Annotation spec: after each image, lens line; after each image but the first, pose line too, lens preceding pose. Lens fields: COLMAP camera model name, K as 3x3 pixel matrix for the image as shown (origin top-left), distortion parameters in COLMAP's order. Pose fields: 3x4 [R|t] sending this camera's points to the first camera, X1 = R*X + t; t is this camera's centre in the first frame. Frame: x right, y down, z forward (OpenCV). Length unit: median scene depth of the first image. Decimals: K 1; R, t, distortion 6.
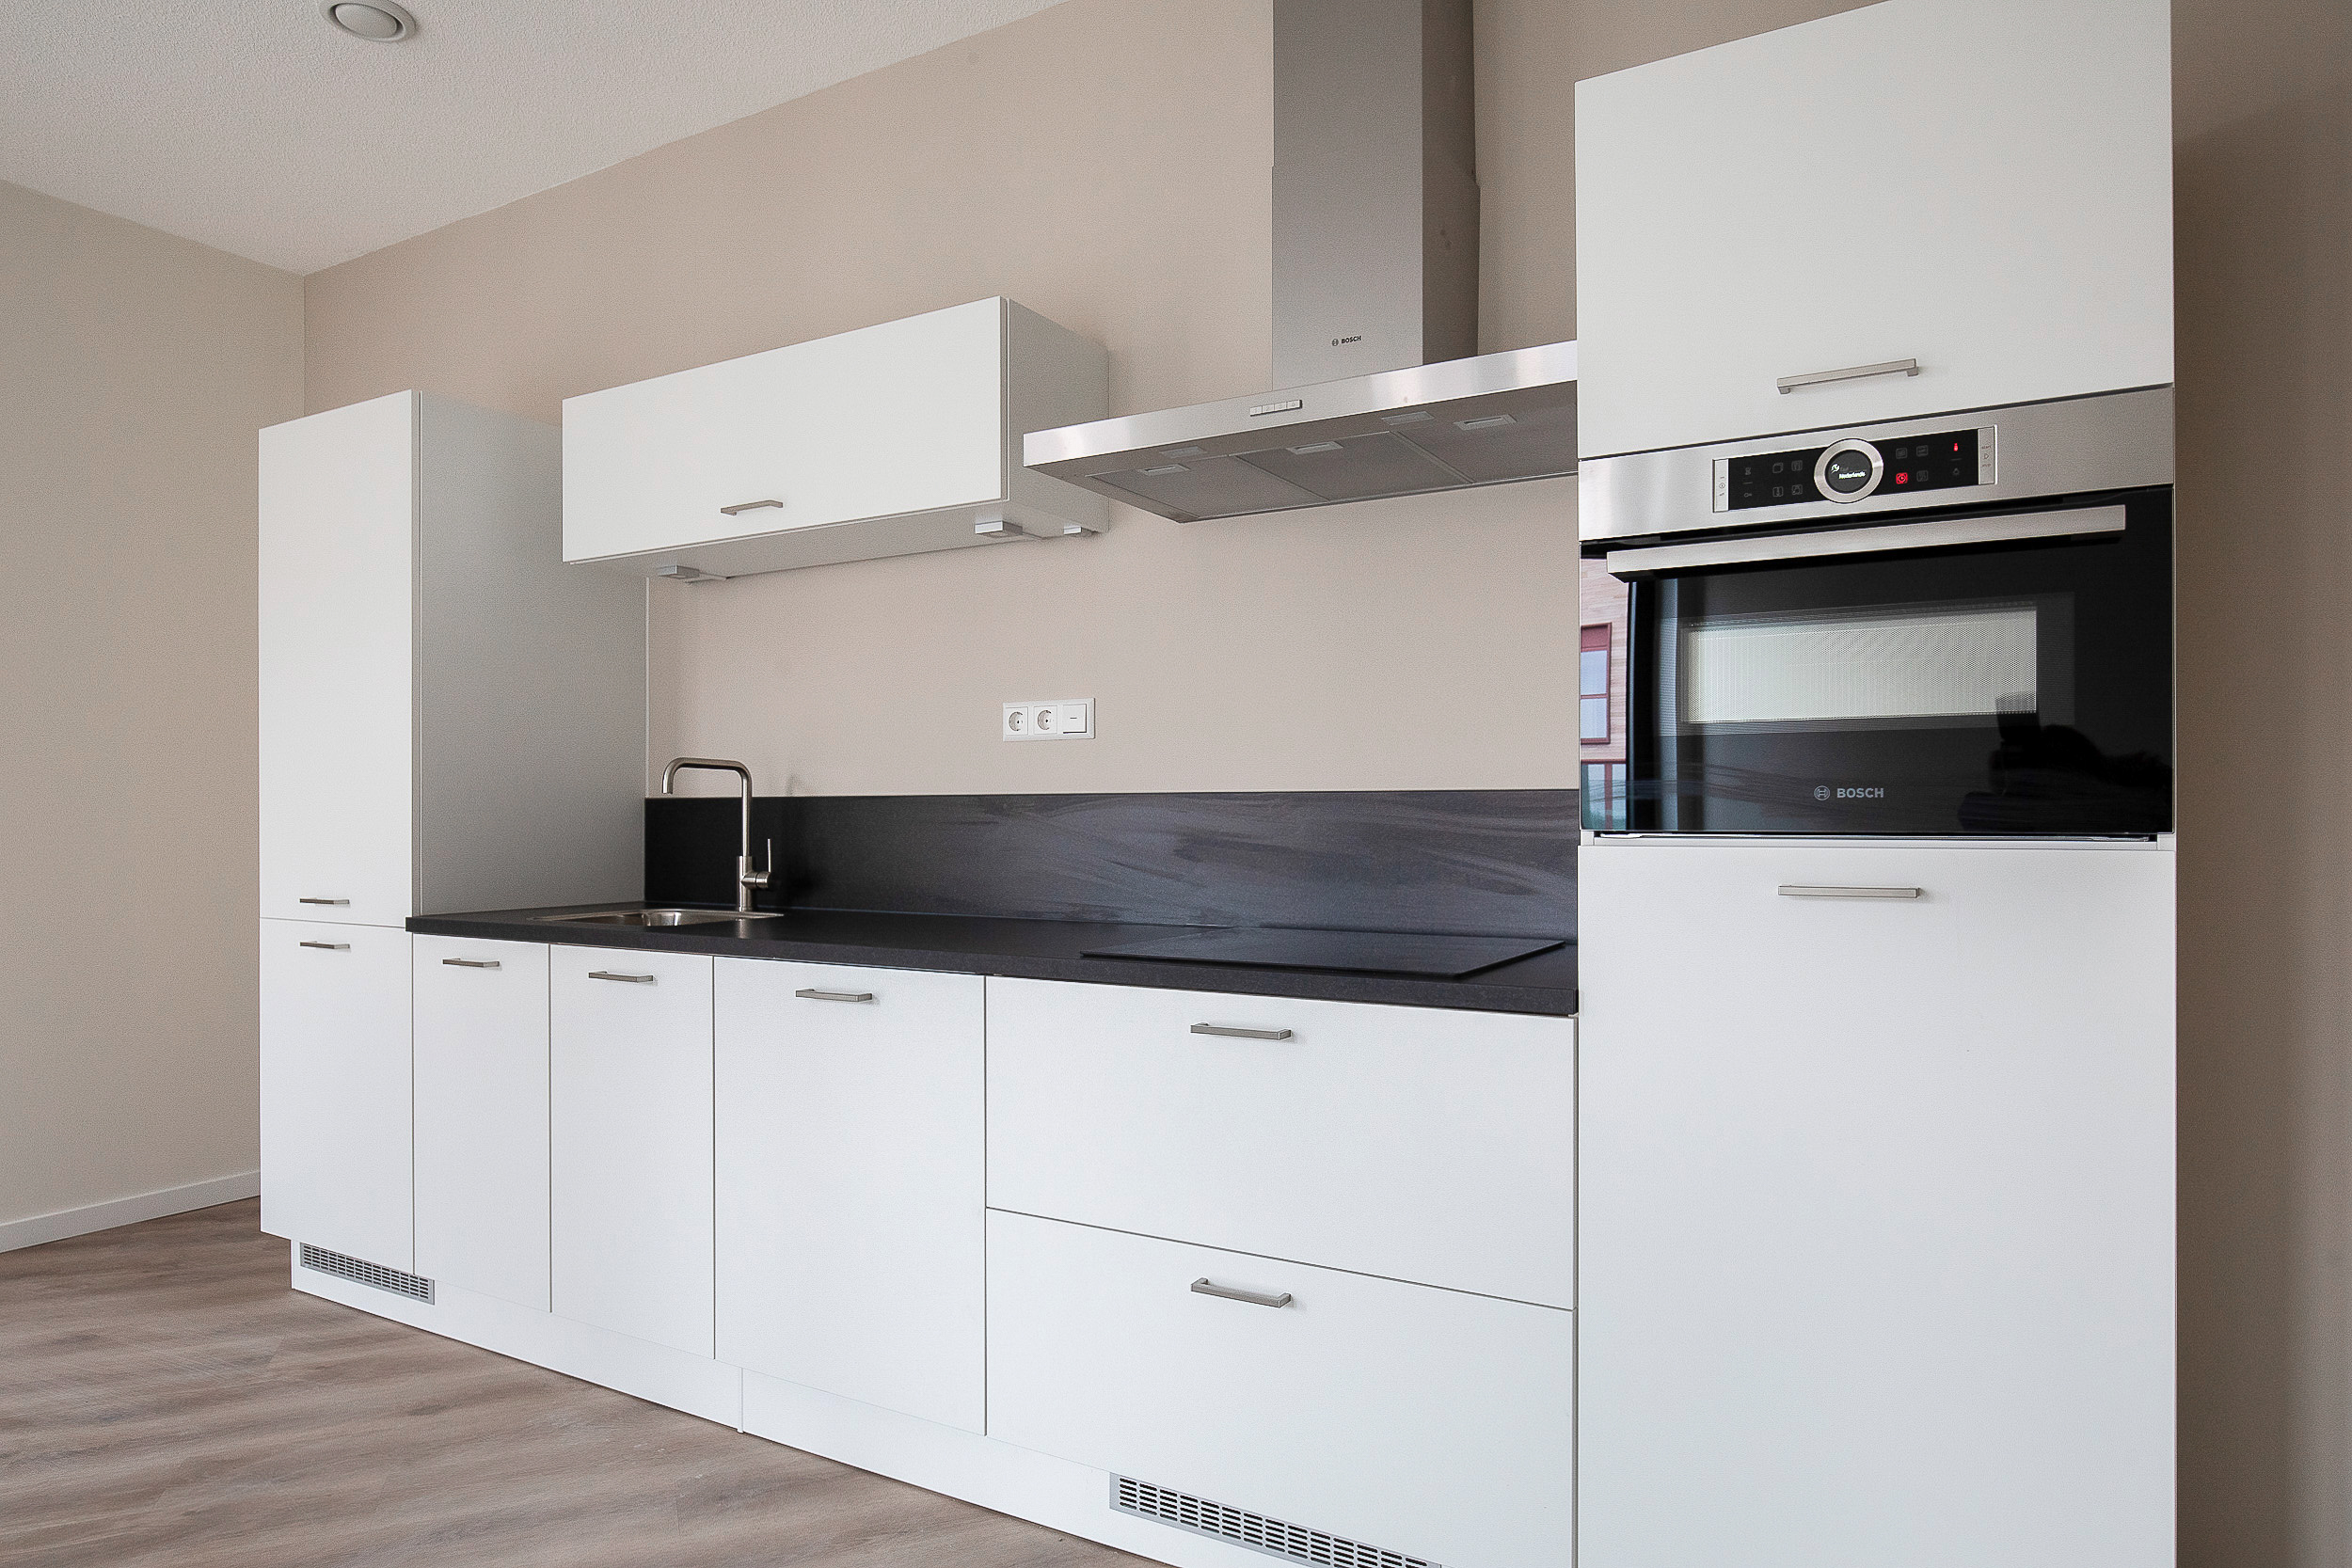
lens RADIAL K [[1389.7, 0, 1185.9], [0, 1389.7, 808.4], [0, 0, 1]] dist [-0.007689, -0.000381]
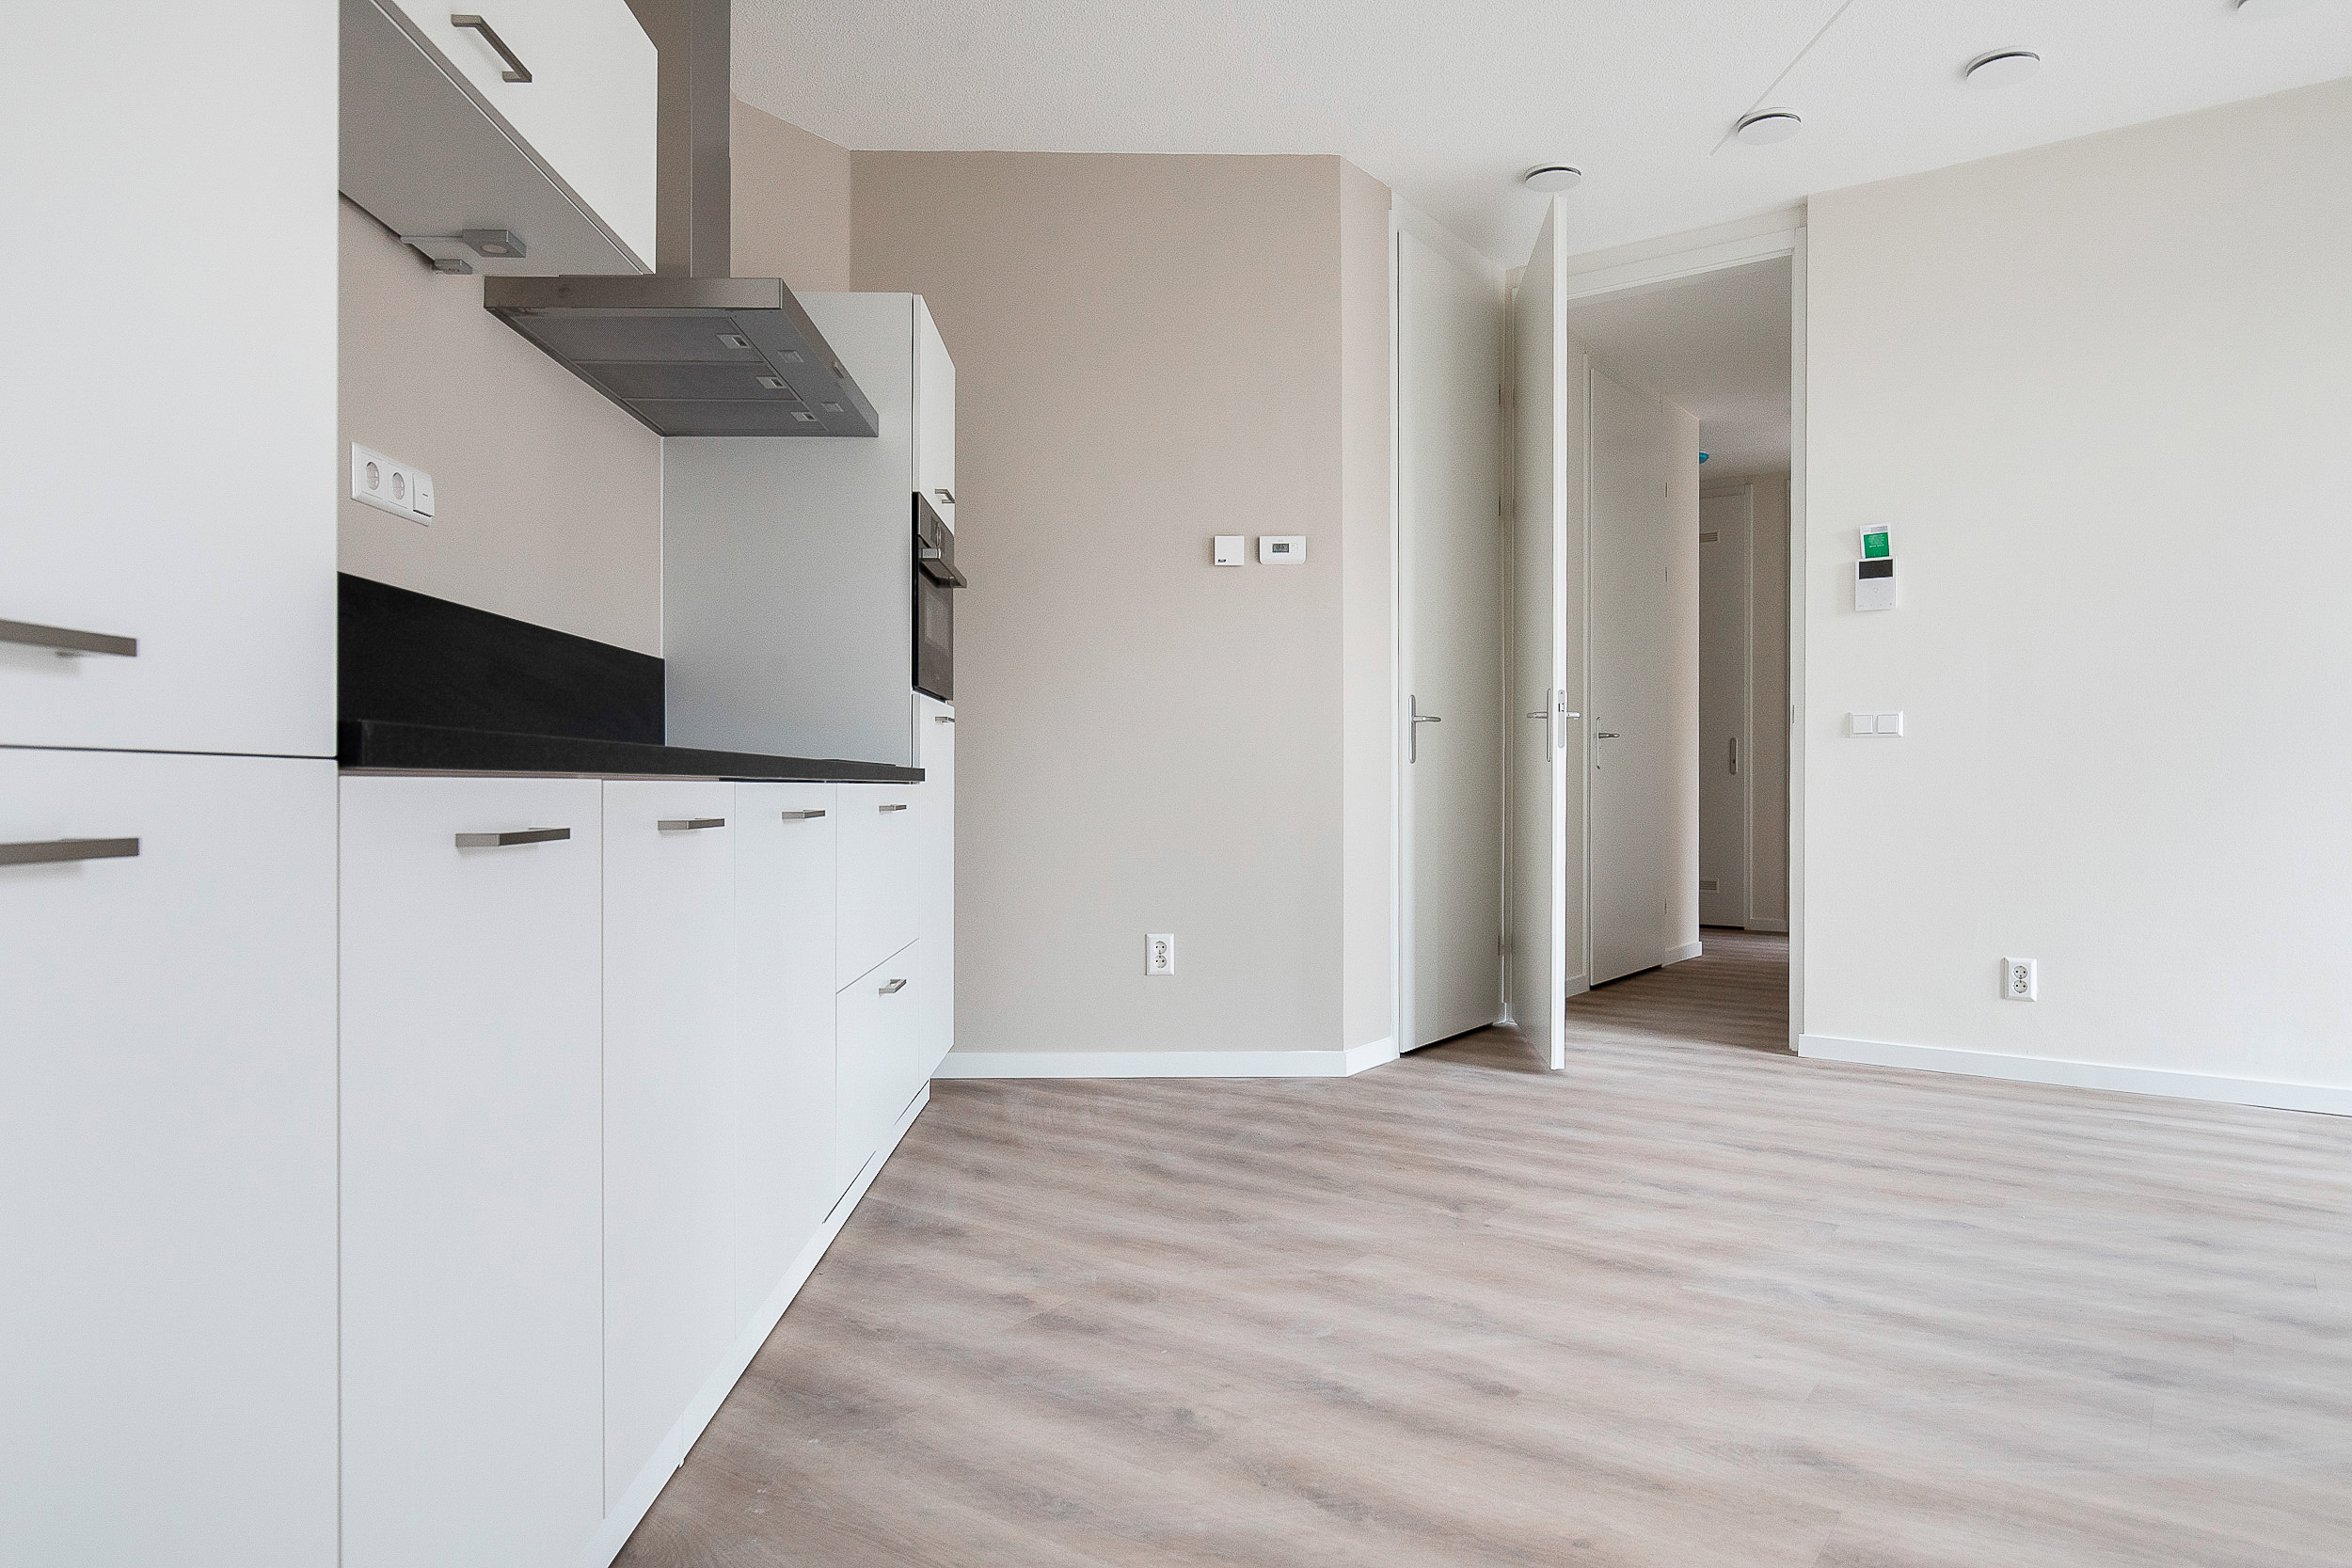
lens RADIAL K [[1440.7, 0, 1176.0], [0, 1440.7, 784.0], [0, 0, 1]] dist [-0.006841, 0.000322]
pose [[-0.522943, 0.002102, 0.852365, -1.096879], [-0.006593, 0.999957, -0.006511, 0.112178], [-0.852342, -0.009025, -0.522907, 1.198344]]
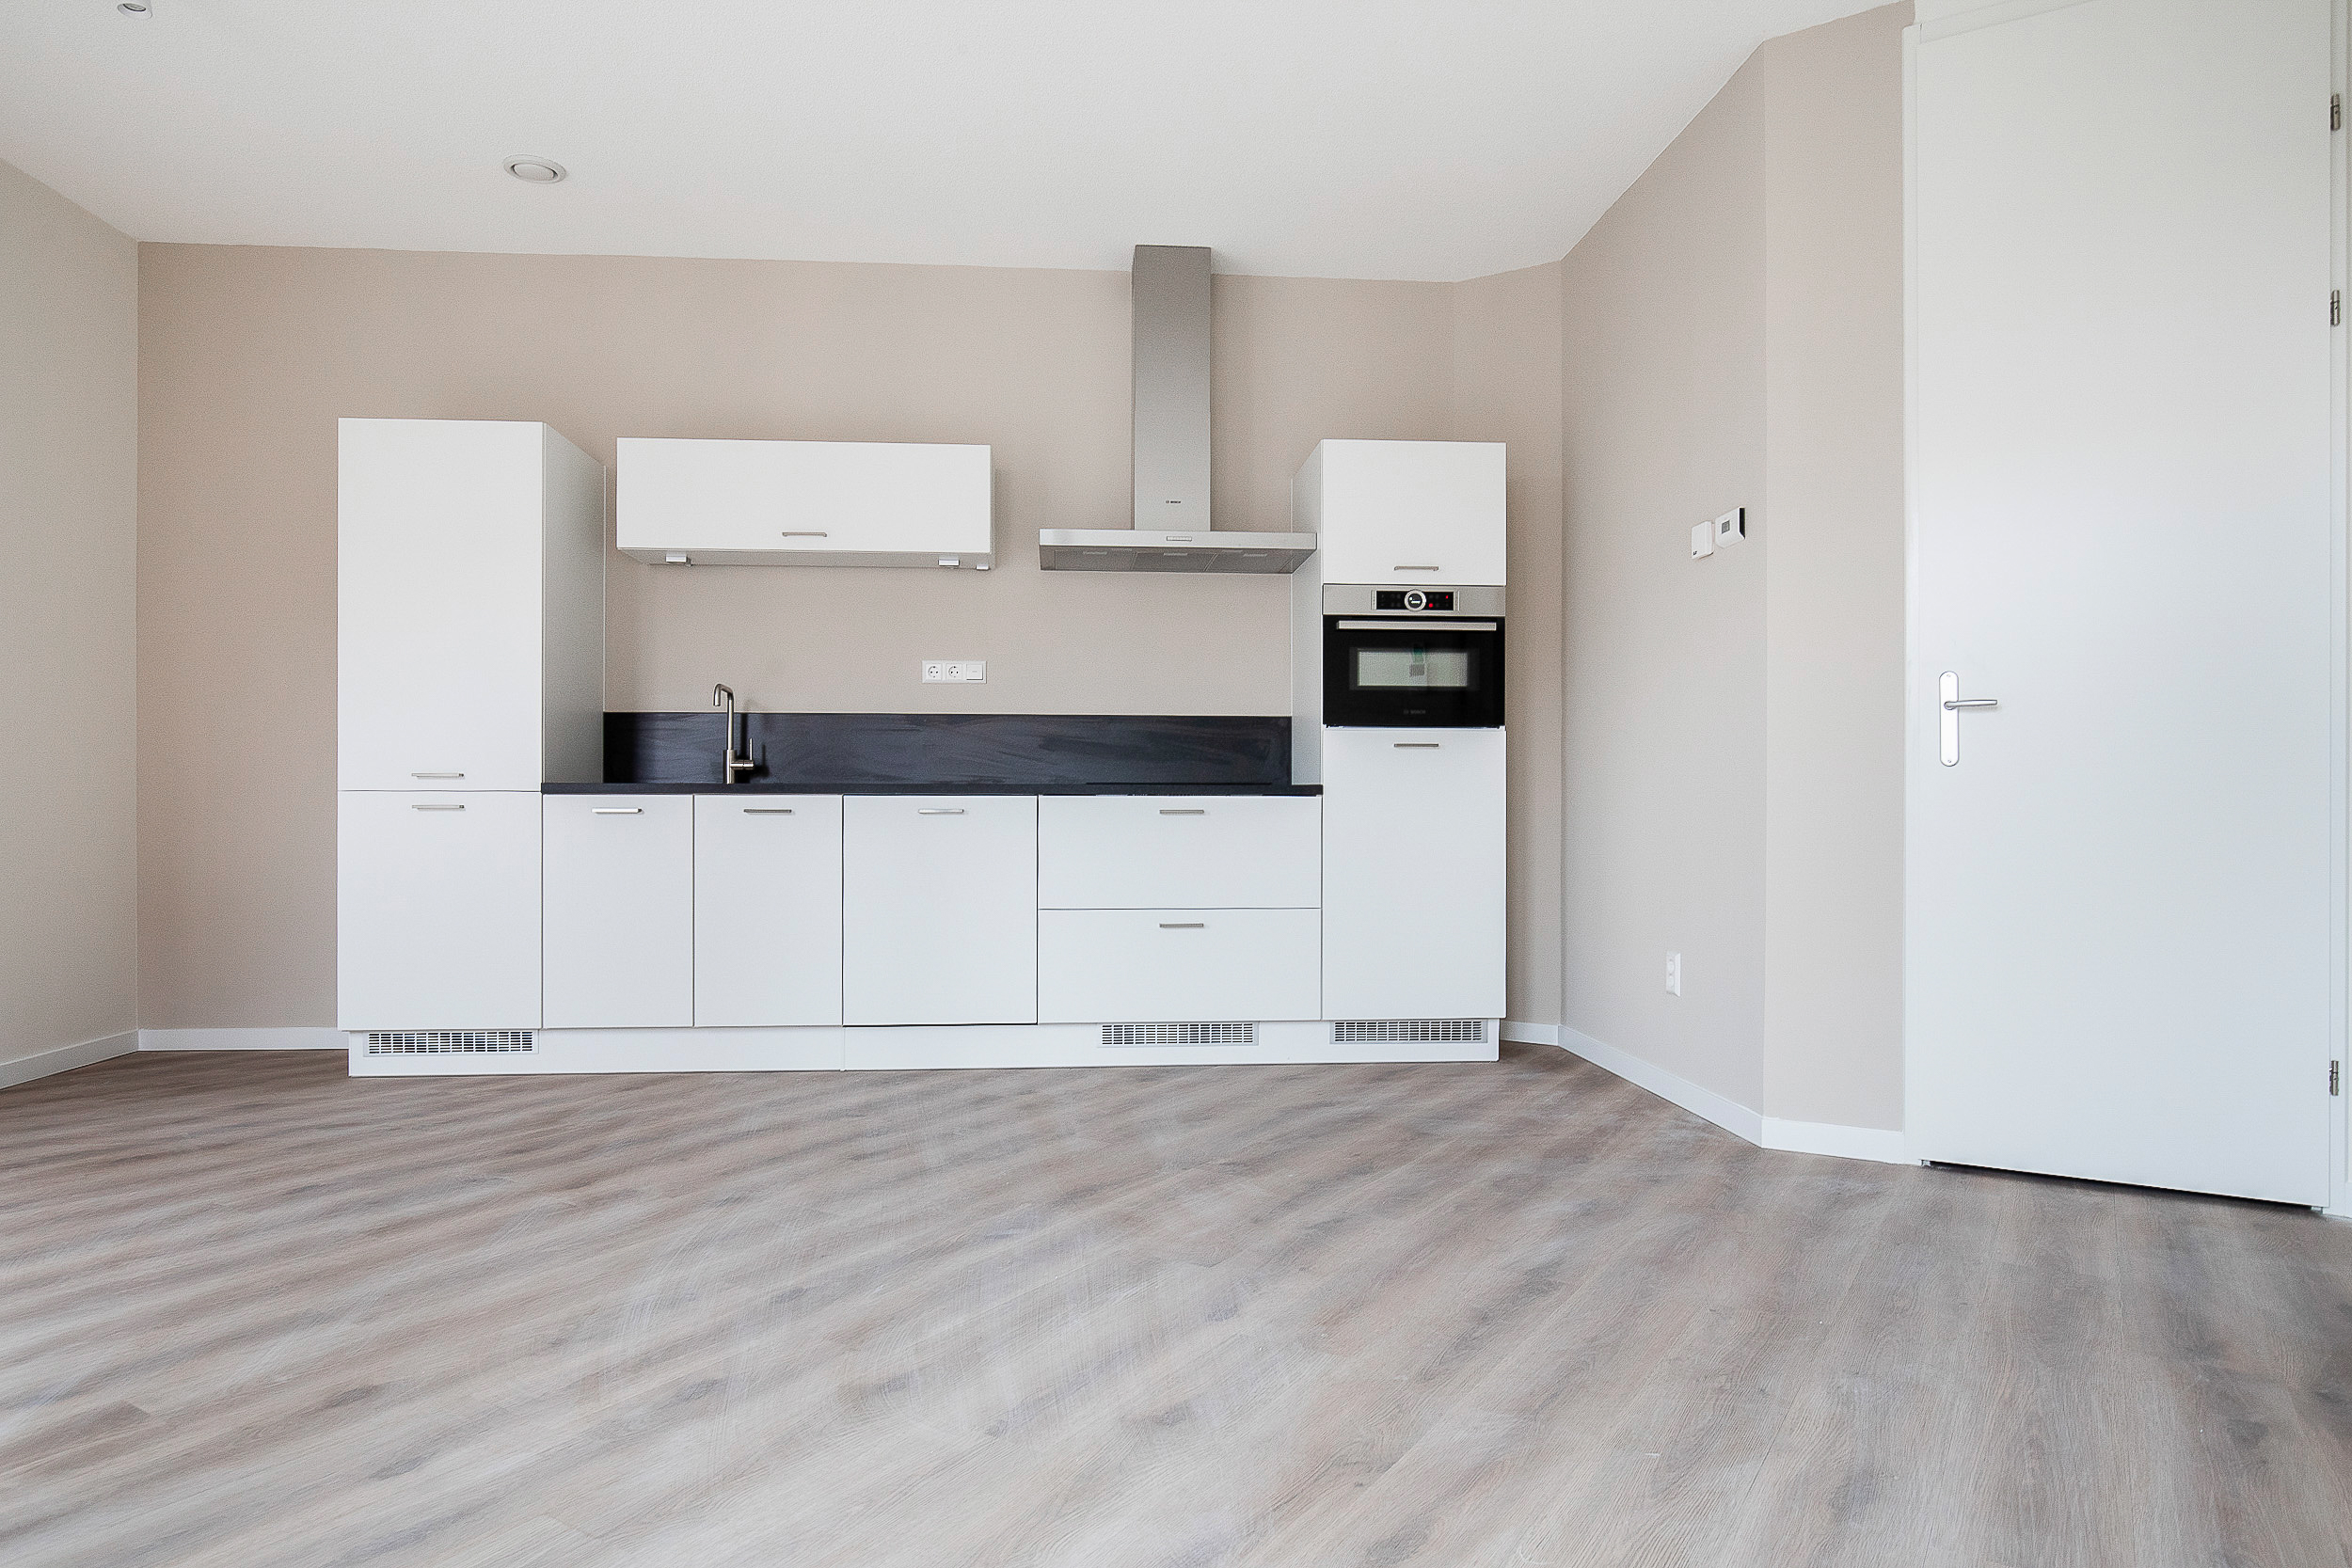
lens RADIAL K [[1426.7, 0, 1185.4], [0, 1426.7, 787.7], [0, 0, 1]] dist [-0.004818, -0.001328]
pose [[0.821552, 0.004440, 0.570116, -1.016734], [-0.003889, 0.999990, -0.002183, 0.097896], [-0.570120, -0.000424, 0.821561, -0.739014]]
